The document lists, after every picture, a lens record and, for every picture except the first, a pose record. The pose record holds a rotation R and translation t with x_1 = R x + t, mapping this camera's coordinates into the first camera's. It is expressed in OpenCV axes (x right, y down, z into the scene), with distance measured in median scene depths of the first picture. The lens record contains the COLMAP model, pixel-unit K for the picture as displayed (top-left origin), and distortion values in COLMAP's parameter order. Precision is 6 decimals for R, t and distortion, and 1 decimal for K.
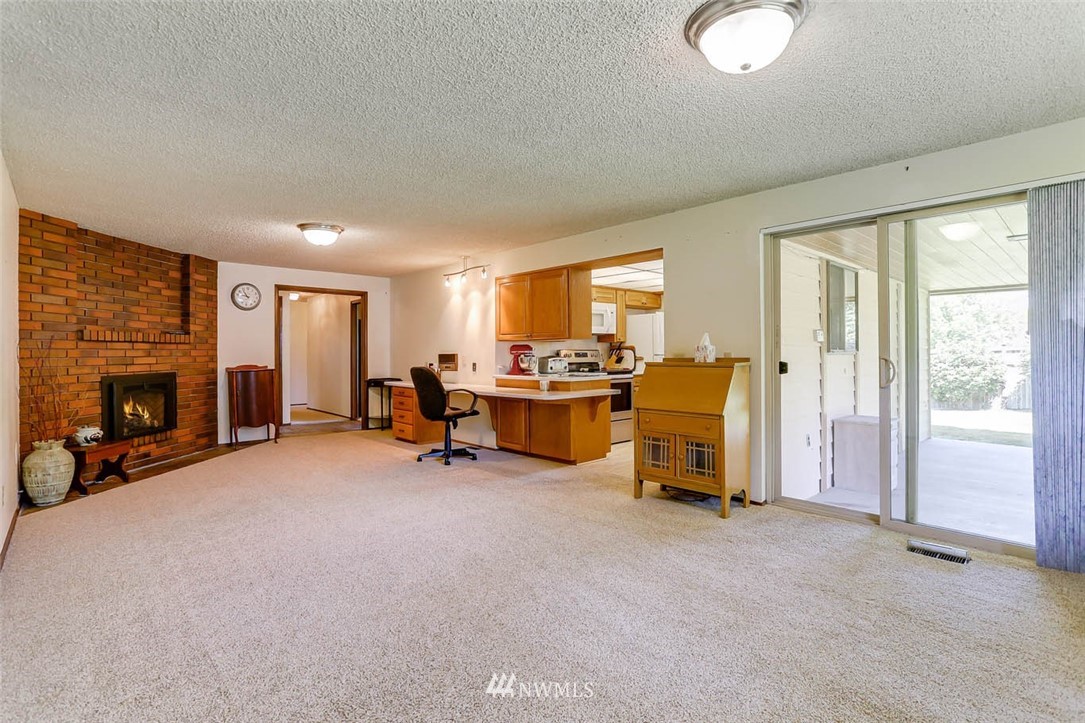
lens RADIAL K [[520.9, 0, 536.9], [0, 520.9, 356.8], [0, 0, 1]] dist [-0.054093, 0.025214]
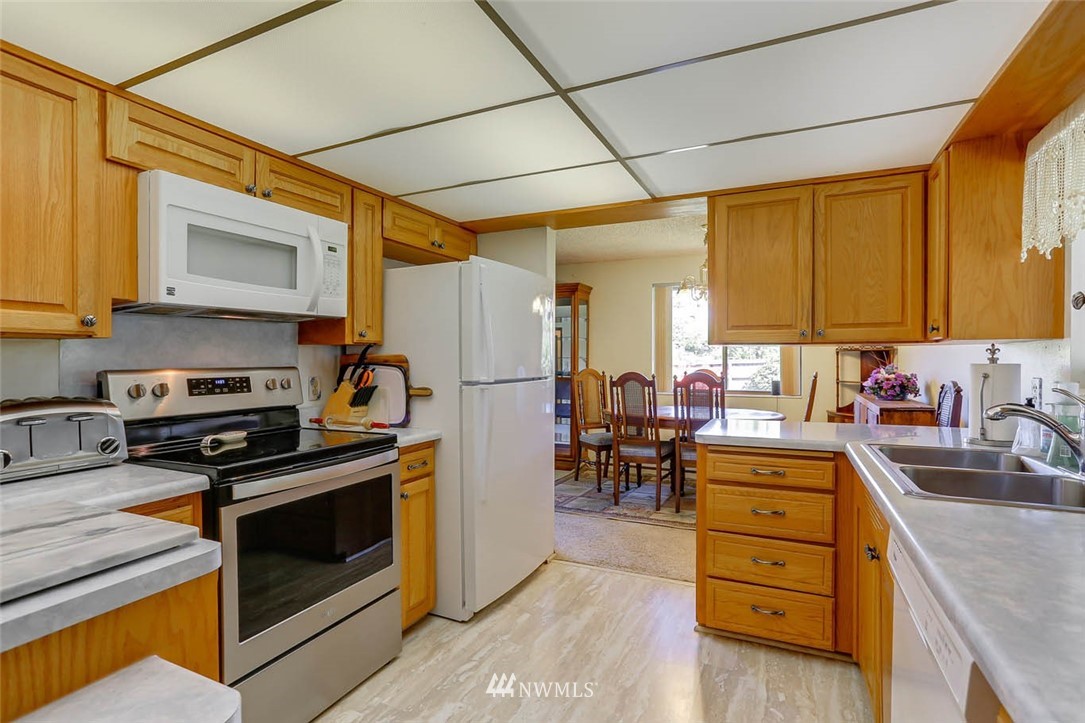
lens RADIAL K [[520.9, 0, 536.9], [0, 520.9, 356.8], [0, 0, 1]] dist [-0.054093, 0.025214]
pose [[0.925390, 0.006355, 0.378962, 0.140768], [-0.003183, 0.999954, -0.008996, -0.017863], [-0.379002, 0.007118, 0.925368, 0.667391]]
